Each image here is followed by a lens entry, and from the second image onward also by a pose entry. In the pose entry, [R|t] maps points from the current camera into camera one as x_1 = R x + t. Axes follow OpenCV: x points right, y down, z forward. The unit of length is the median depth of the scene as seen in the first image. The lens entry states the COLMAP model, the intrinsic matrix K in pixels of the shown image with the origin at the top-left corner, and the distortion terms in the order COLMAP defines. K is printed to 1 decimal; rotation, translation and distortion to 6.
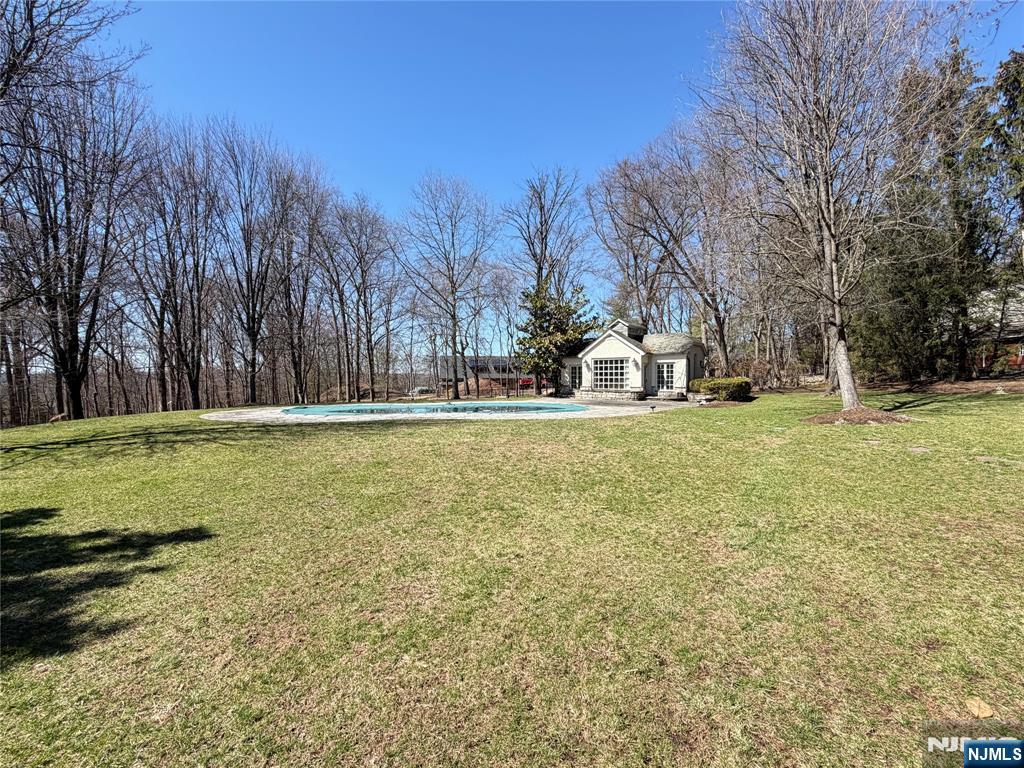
lens RADIAL K [[447.9, 0, 513.0], [0, 447.9, 387.9], [0, 0, 1]] dist [0.000688, 0.000005]
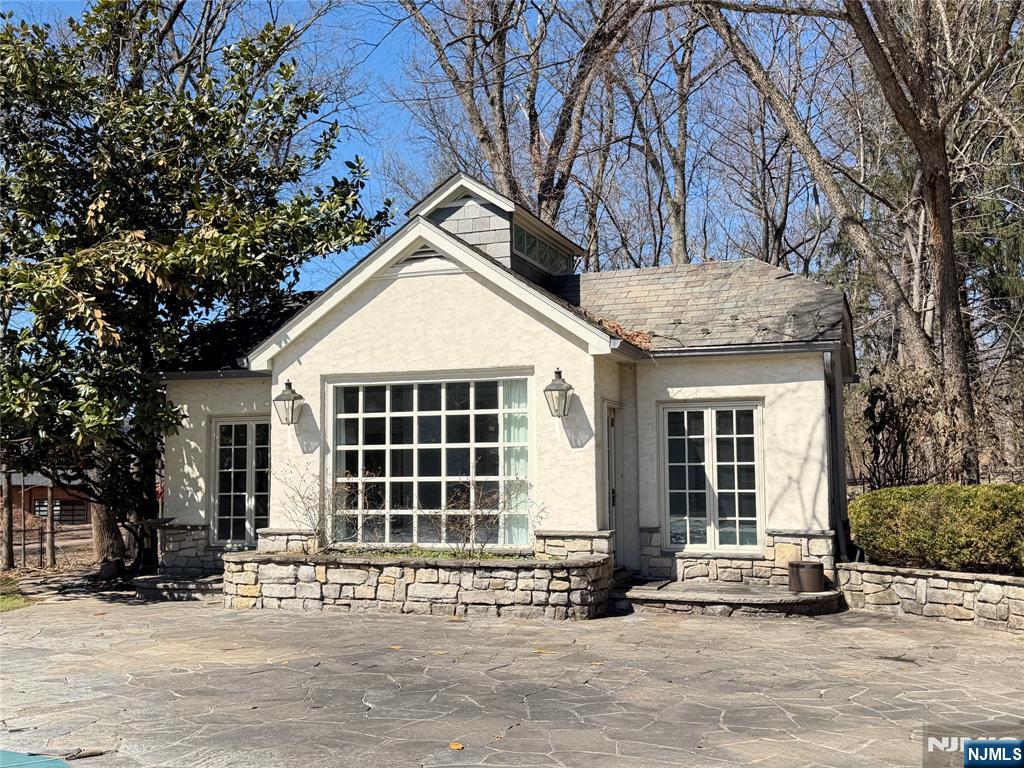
lens RADIAL K [[1108.2, 0, 513.2], [0, 1108.2, 385.7], [0, 0, 1]] dist [0.199328, 0.000000]
pose [[0.949588, 0.020918, 0.312801, 0.109712], [0.012982, 0.994292, -0.105903, -0.013242], [-0.313231, 0.104625, 0.943896, 0.559834]]
